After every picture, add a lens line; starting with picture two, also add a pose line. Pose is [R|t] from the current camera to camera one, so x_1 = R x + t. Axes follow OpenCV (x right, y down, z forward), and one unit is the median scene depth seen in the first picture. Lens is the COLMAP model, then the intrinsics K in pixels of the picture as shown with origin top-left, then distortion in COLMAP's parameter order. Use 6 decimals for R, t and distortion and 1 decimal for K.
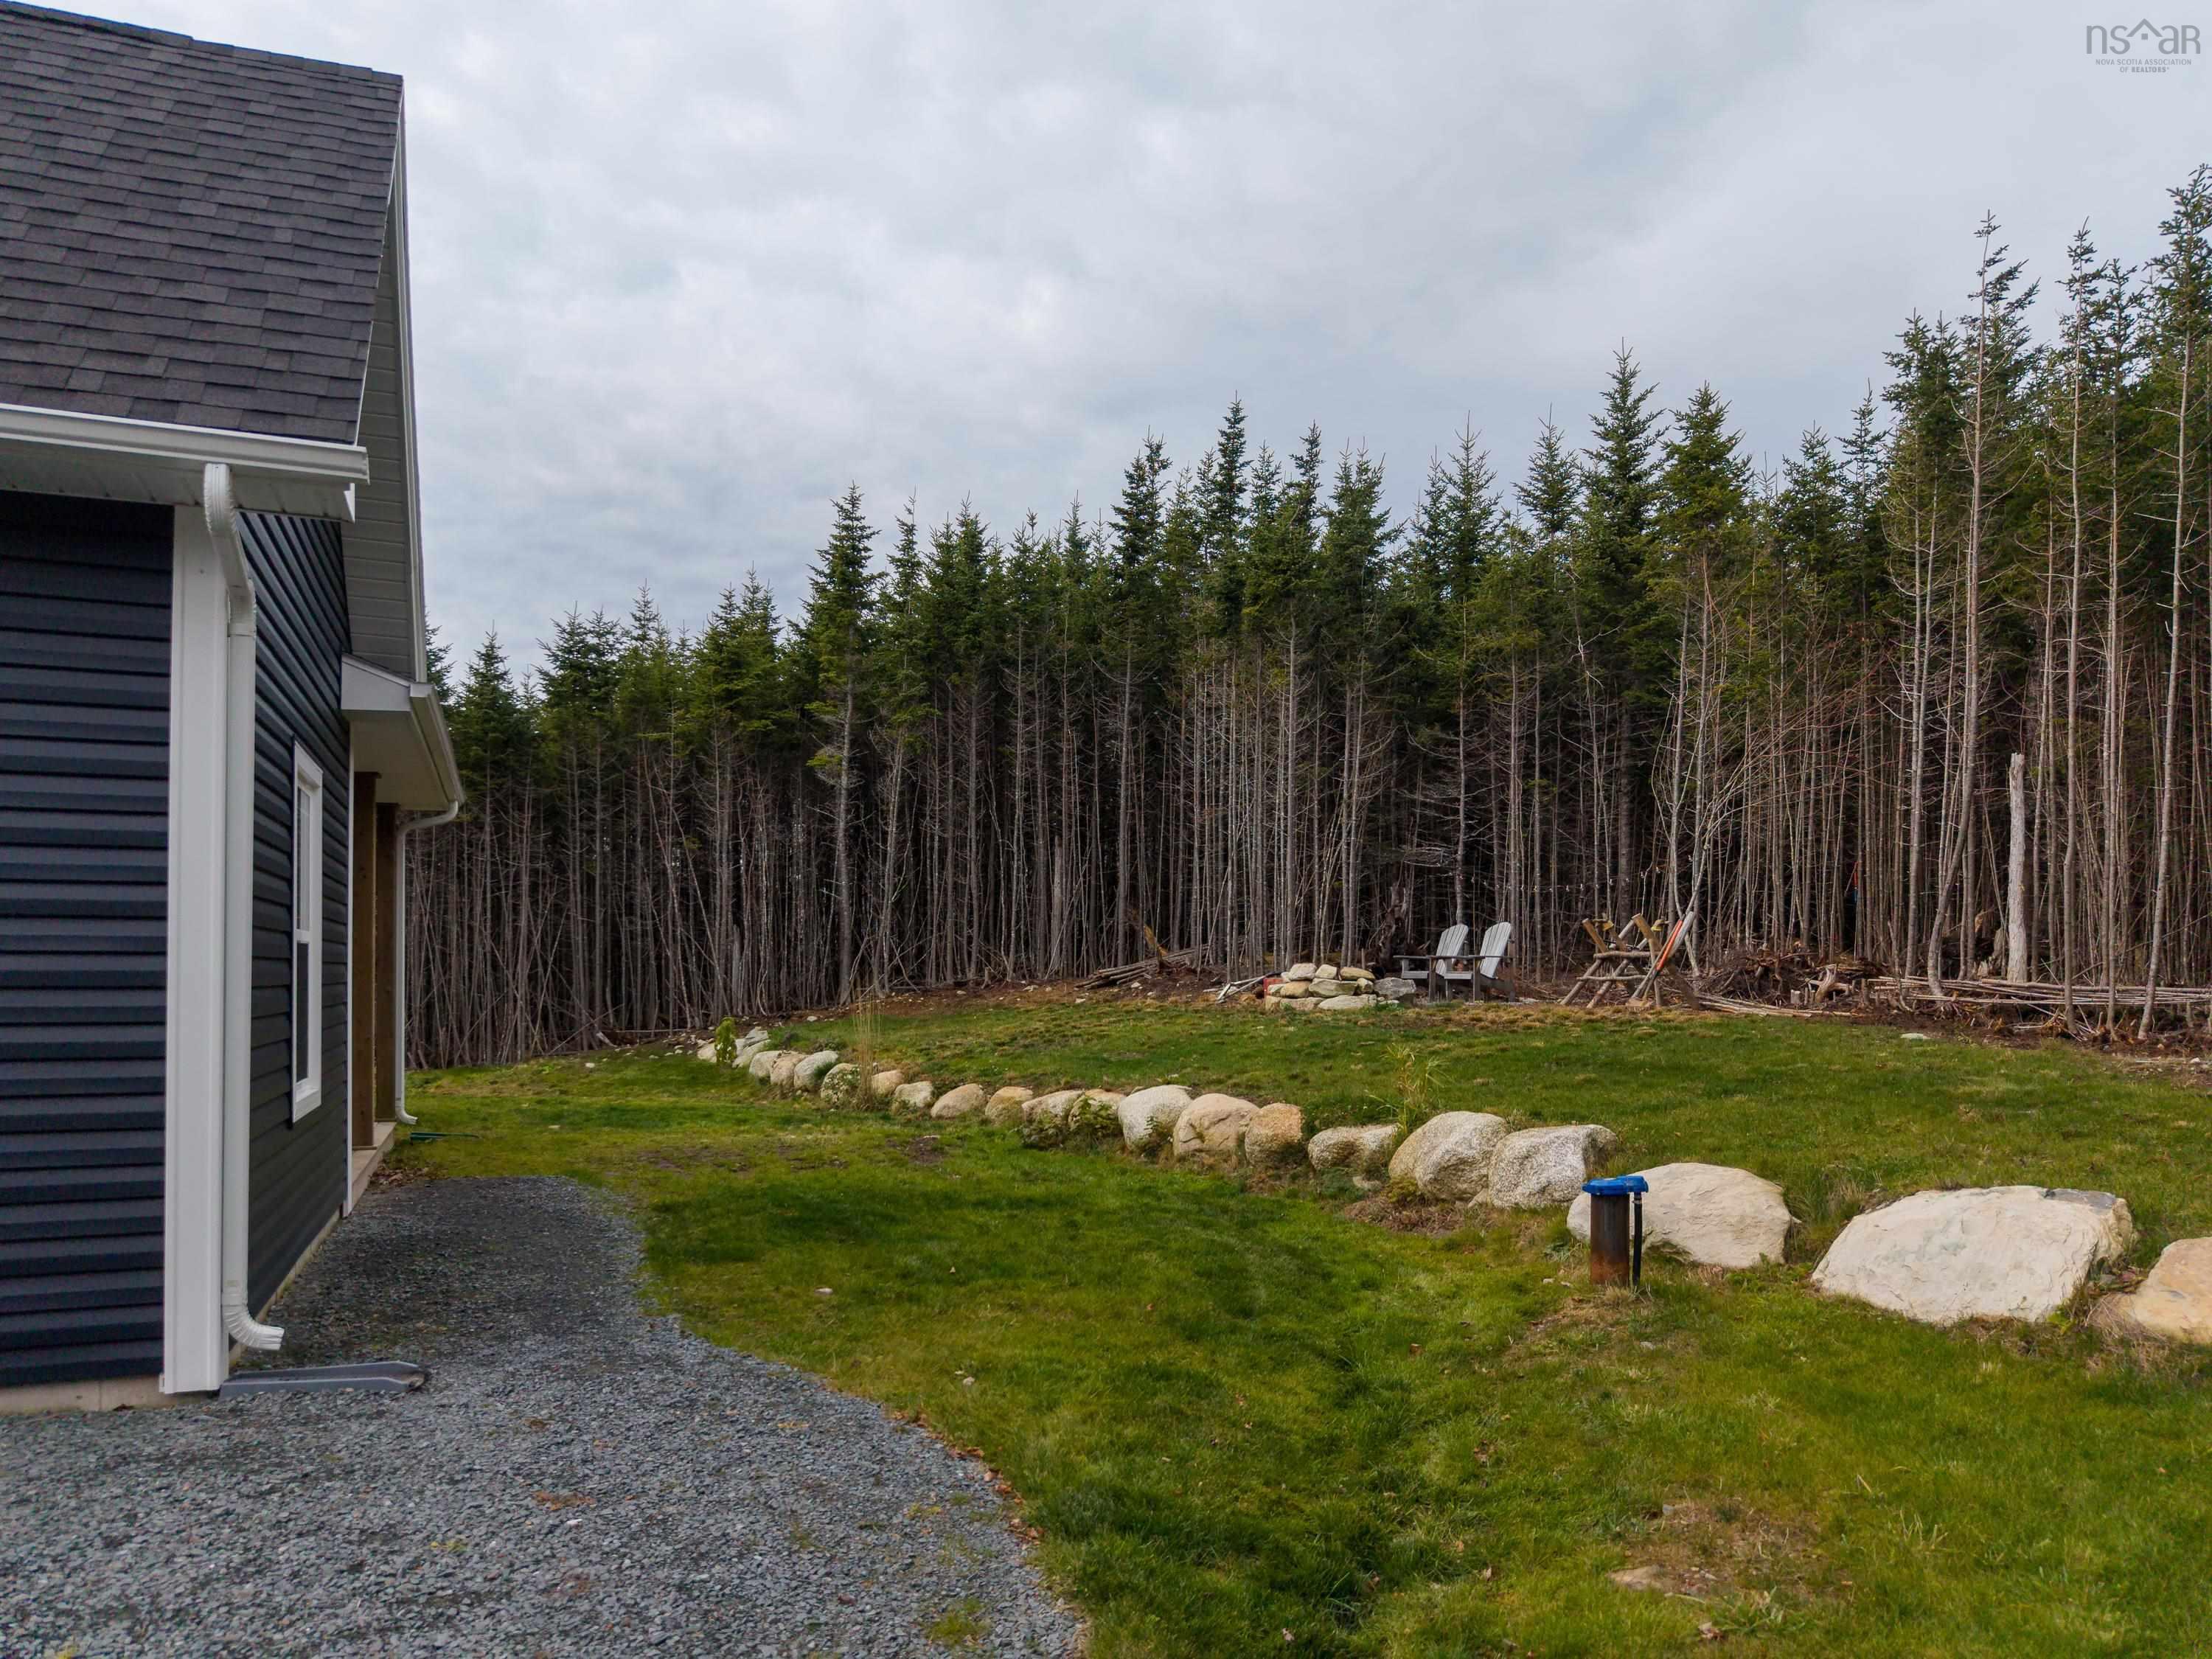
lens RADIAL K [[1507.9, 0, 1107.4], [0, 1507.9, 987.0], [0, 0, 1]] dist [0.051916, -0.075318]
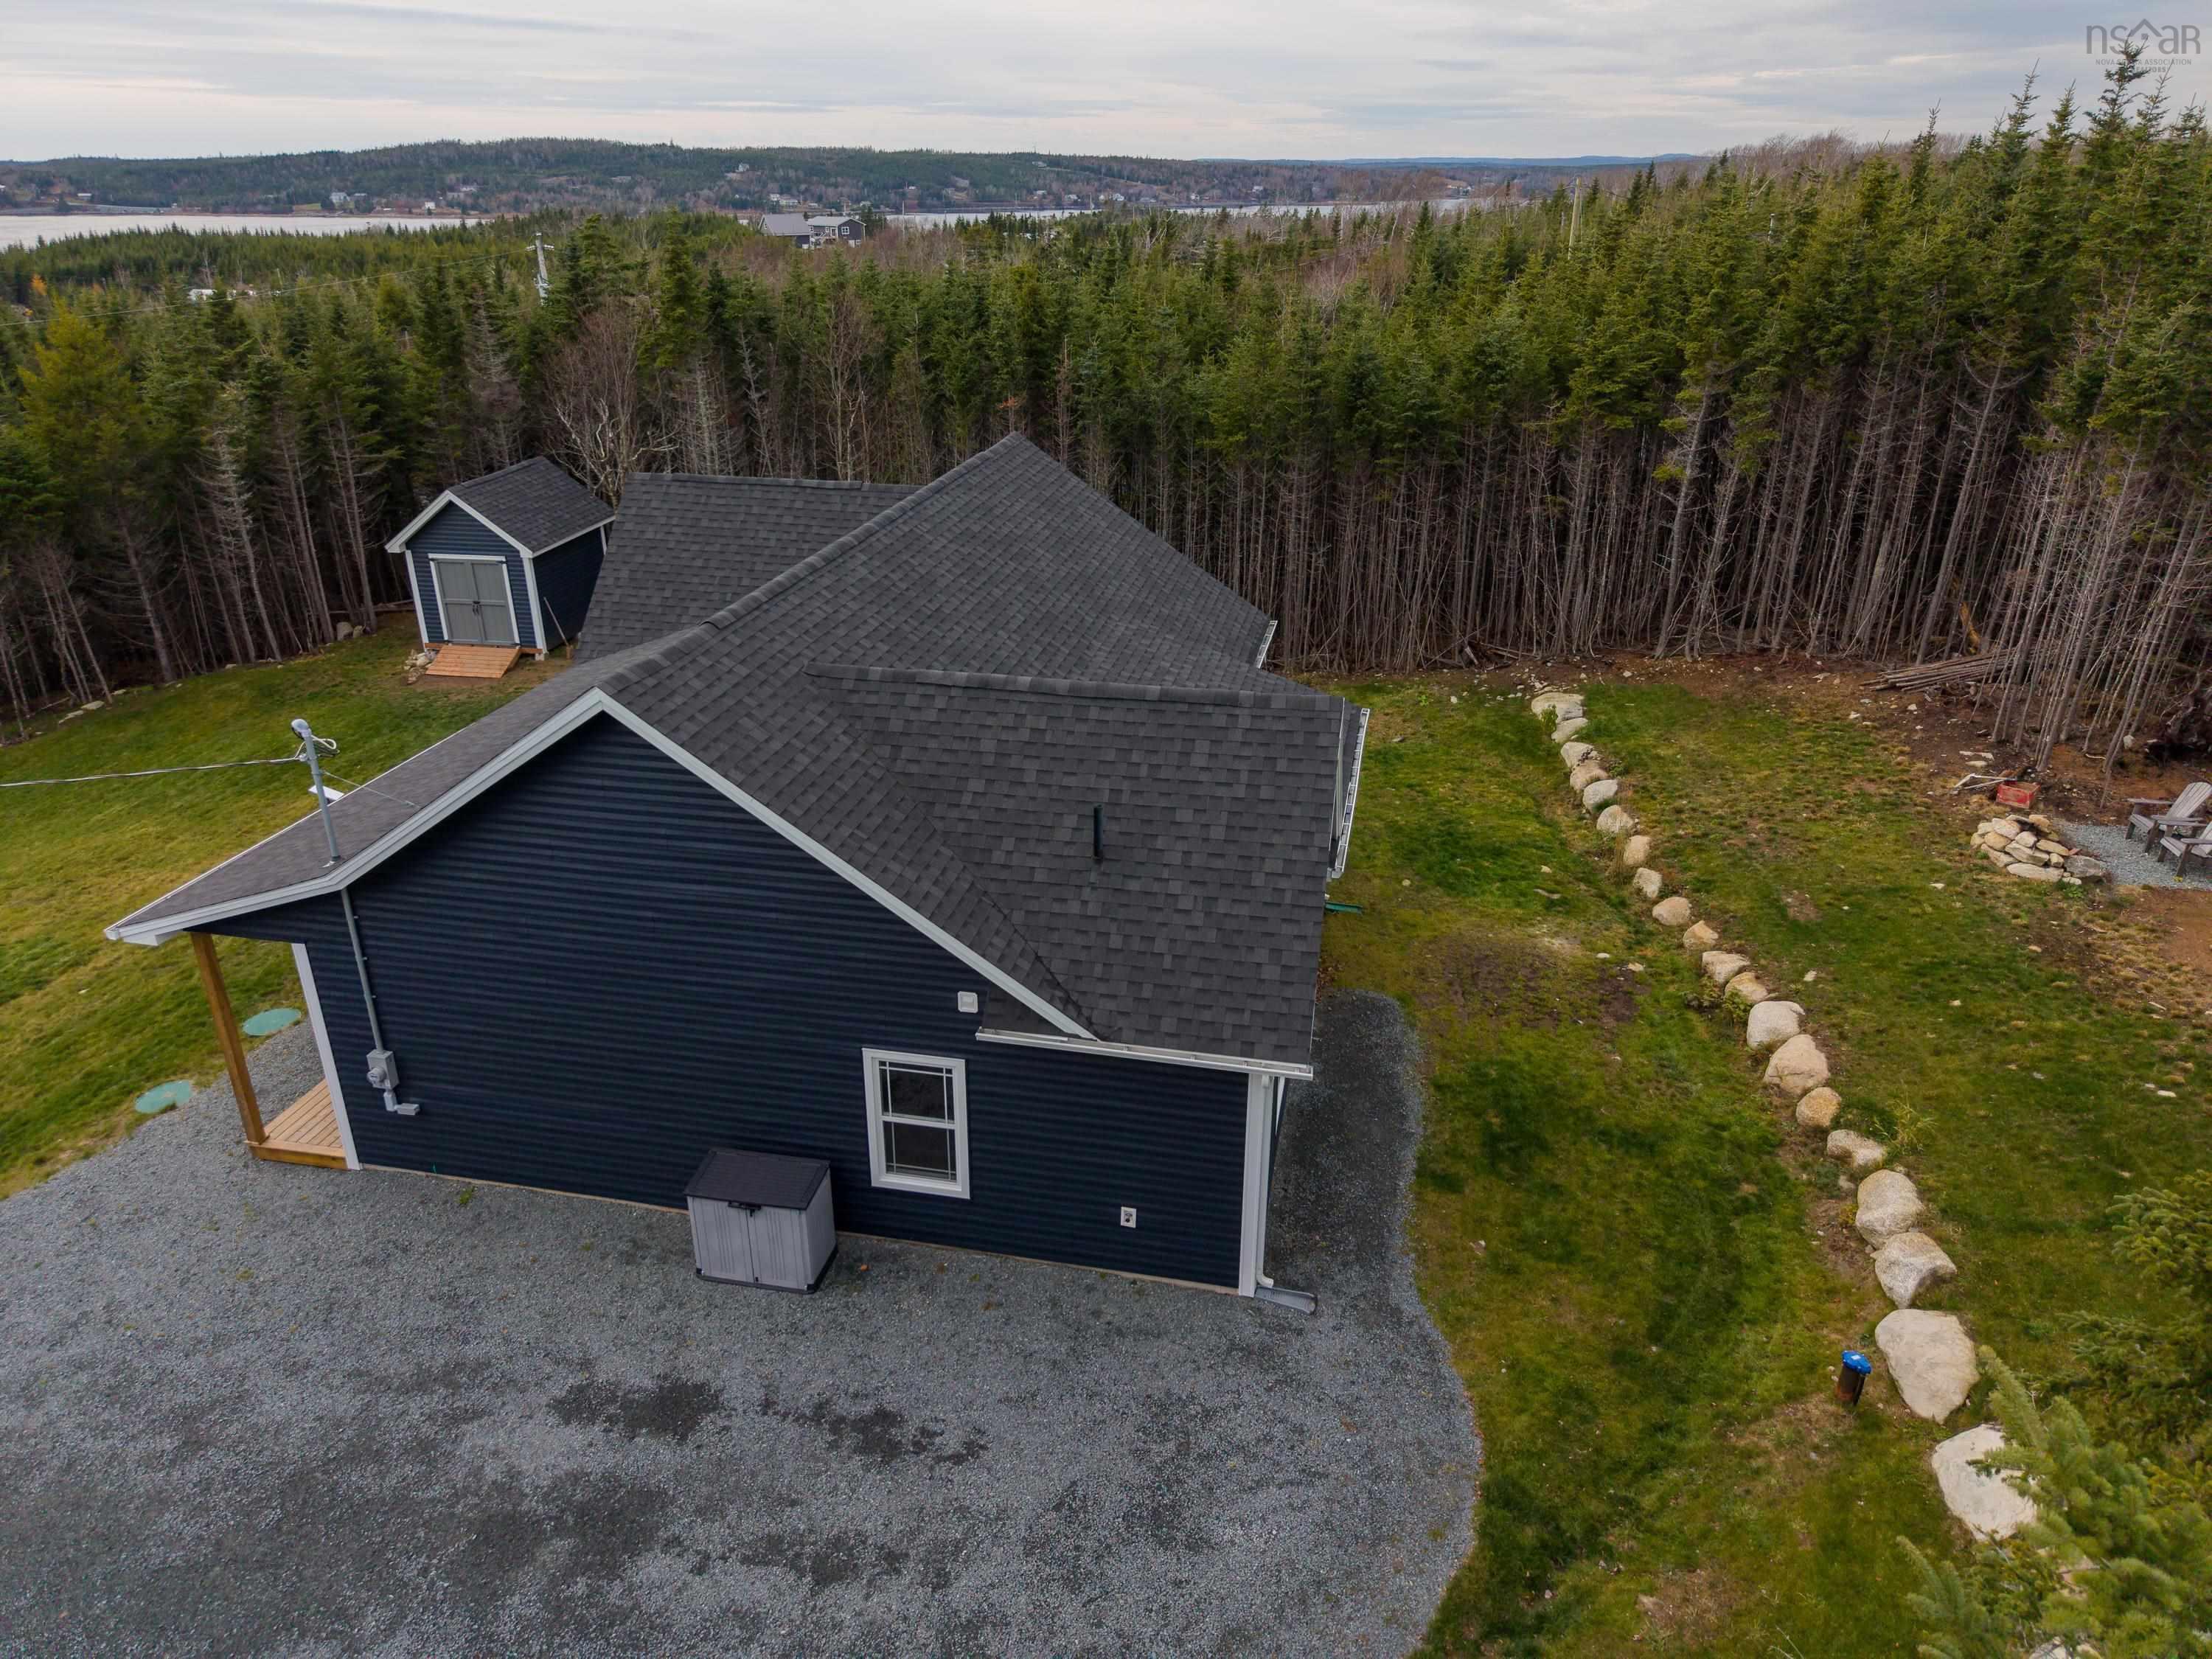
lens RADIAL K [[1489.5, 0, 1106.1], [0, 1489.5, 834.4], [0, 0, 1]] dist [0.034360, -0.039642]
pose [[0.835123, 0.228264, -0.500465, 0.097614], [0.005353, 0.906416, 0.422353, -0.391338], [0.550037, -0.355396, 0.755747, -0.234642]]
